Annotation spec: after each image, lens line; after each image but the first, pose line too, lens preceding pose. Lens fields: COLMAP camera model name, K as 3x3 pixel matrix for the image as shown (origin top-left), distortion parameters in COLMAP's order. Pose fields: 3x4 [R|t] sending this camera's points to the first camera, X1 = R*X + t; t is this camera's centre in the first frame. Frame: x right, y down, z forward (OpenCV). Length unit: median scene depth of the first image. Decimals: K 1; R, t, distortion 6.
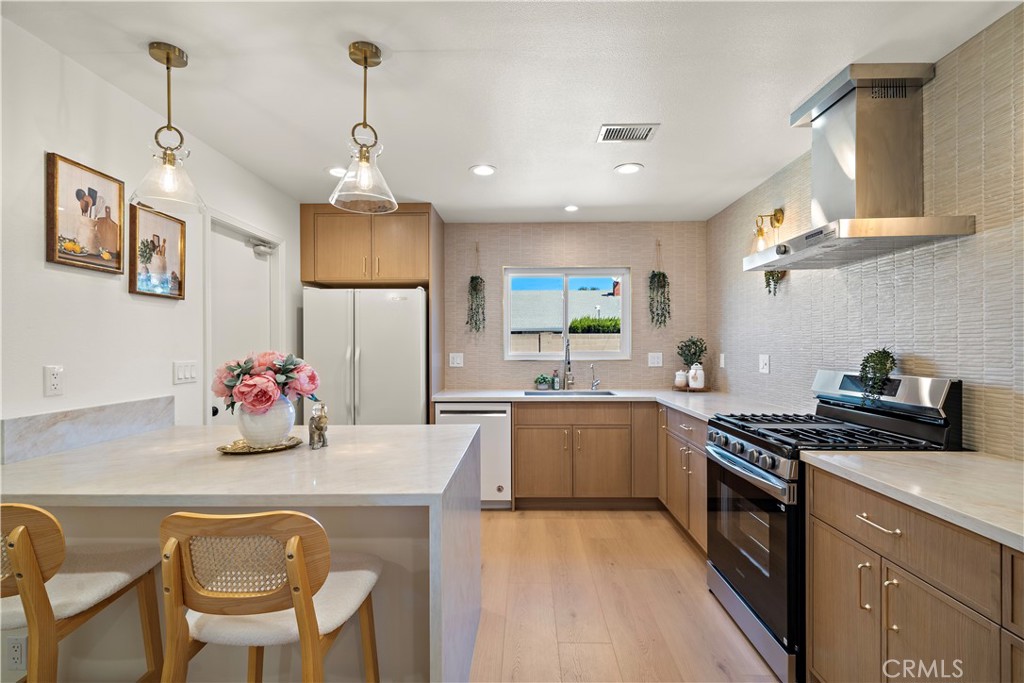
lens RADIAL K [[463.8, 0, 513.7], [0, 463.8, 345.7], [0, 0, 1]] dist [0.000326, -0.000101]
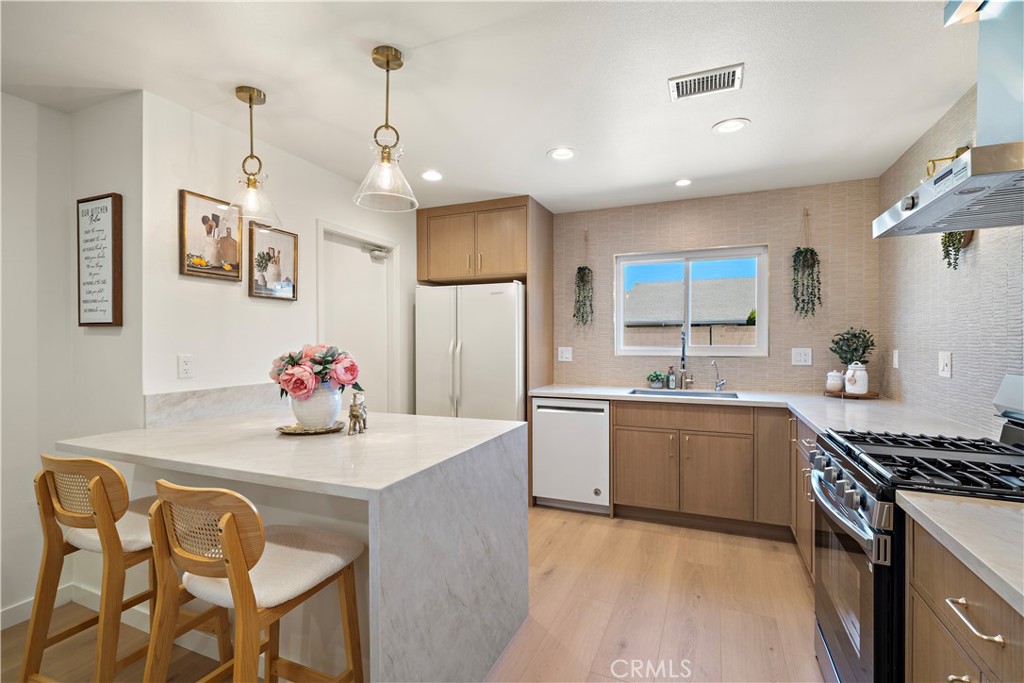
lens RADIAL K [[464.9, 0, 513.5], [0, 464.9, 343.1], [0, 0, 1]] dist [0.000167, -0.000271]
pose [[0.929021, 0.002524, -0.370018, 0.241389], [0.000062, 0.999976, 0.006977, 0.000911], [0.370026, -0.006504, 0.928998, 0.099451]]
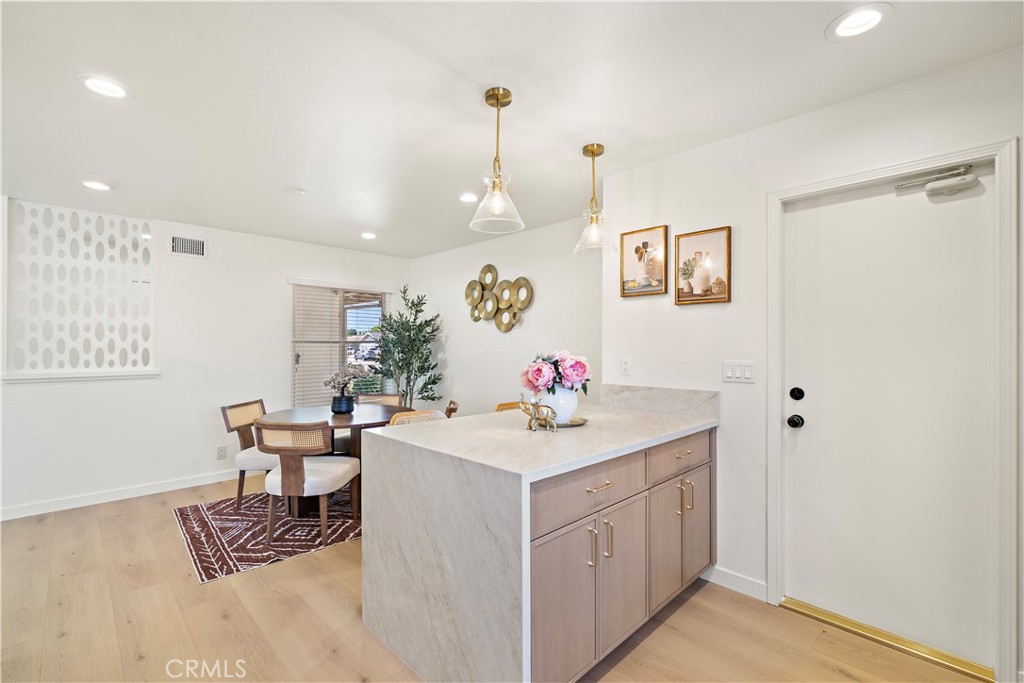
lens RADIAL K [[450.7, 0, 513.3], [0, 450.7, 345.2], [0, 0, 1]] dist [-0.000175, -0.000085]
pose [[-0.697848, 0.000147, -0.716246, 0.346692], [0.001956, 0.999997, -0.001701, -0.000254], [0.716243, -0.002588, -0.697846, 1.344803]]
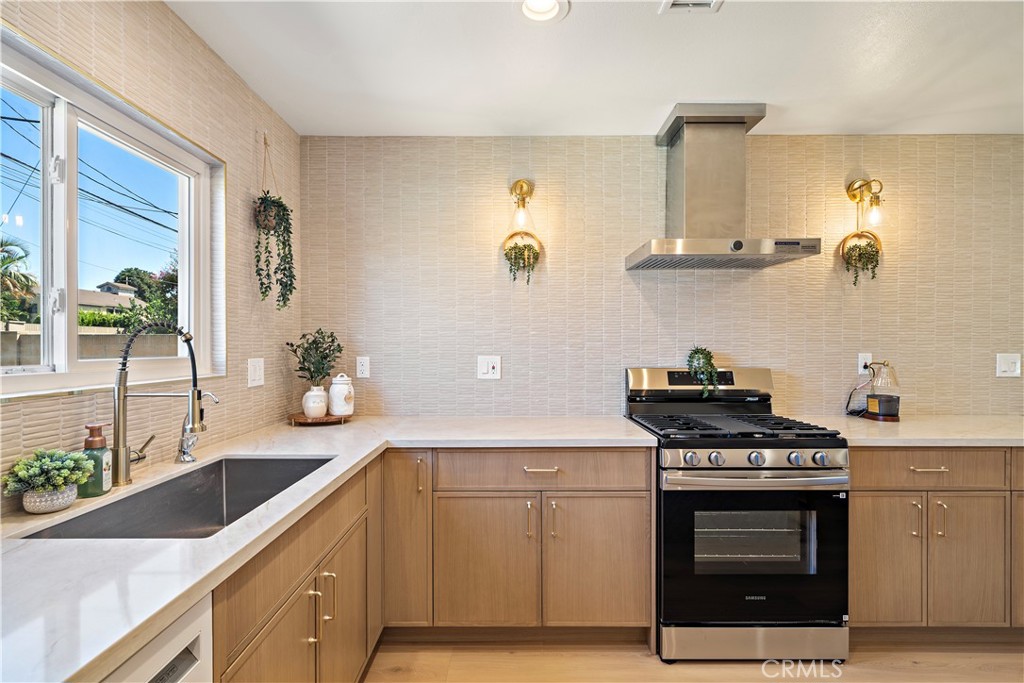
lens RADIAL K [[480.3, 0, 511.9], [0, 480.3, 344.7], [0, 0, 1]] dist [0.000401, -0.000052]
pose [[-0.016590, 0.001009, 0.999862, -0.370934], [-0.000727, 0.999999, -0.001021, 0.002054], [-0.999862, -0.000744, -0.016590, 1.292485]]
